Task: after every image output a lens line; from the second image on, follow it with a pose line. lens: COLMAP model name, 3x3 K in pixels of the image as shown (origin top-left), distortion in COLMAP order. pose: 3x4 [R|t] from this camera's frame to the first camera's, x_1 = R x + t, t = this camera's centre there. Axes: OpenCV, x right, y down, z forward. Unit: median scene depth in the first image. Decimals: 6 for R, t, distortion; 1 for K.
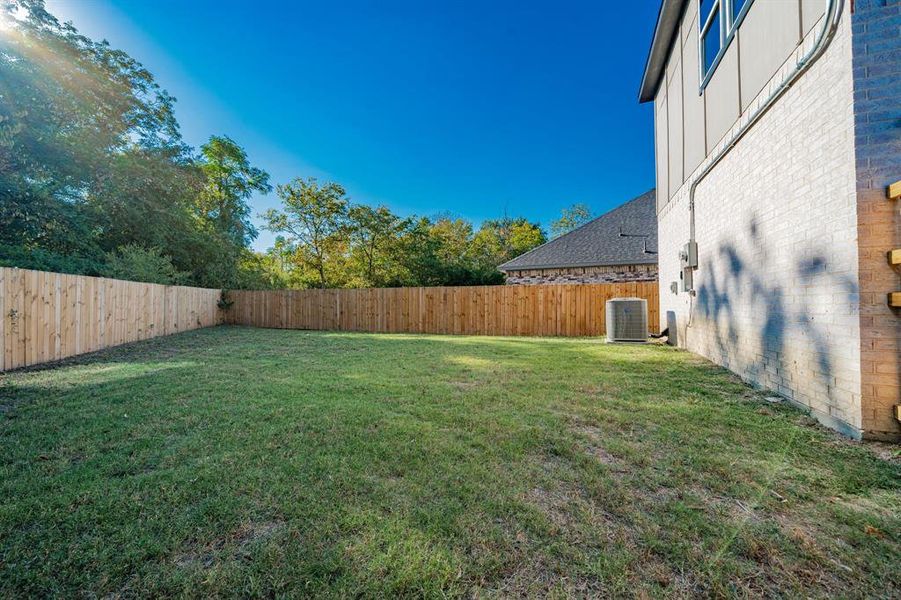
lens RADIAL K [[342.7, 0, 450.4], [0, 342.7, 300.8], [0, 0, 1]] dist [-0.001505, 0.000048]
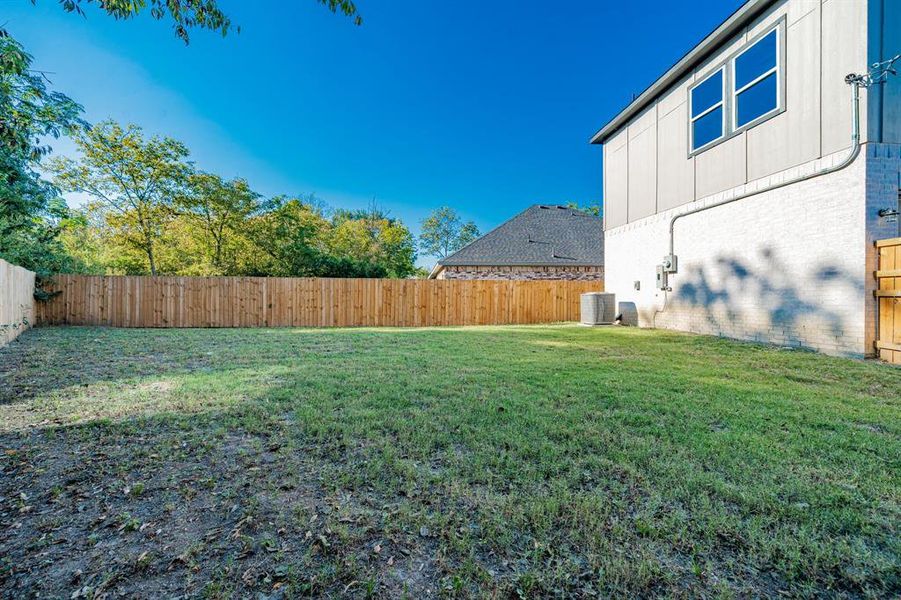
lens RADIAL K [[342.7, 0, 447.2], [0, 342.7, 302.5], [0, 0, 1]] dist [-0.001505, 0.000048]
pose [[0.881405, -0.001100, 0.472361, -0.329078], [-0.009426, 0.999757, 0.019917, 0.005817], [-0.472268, -0.022008, 0.881180, 0.054414]]
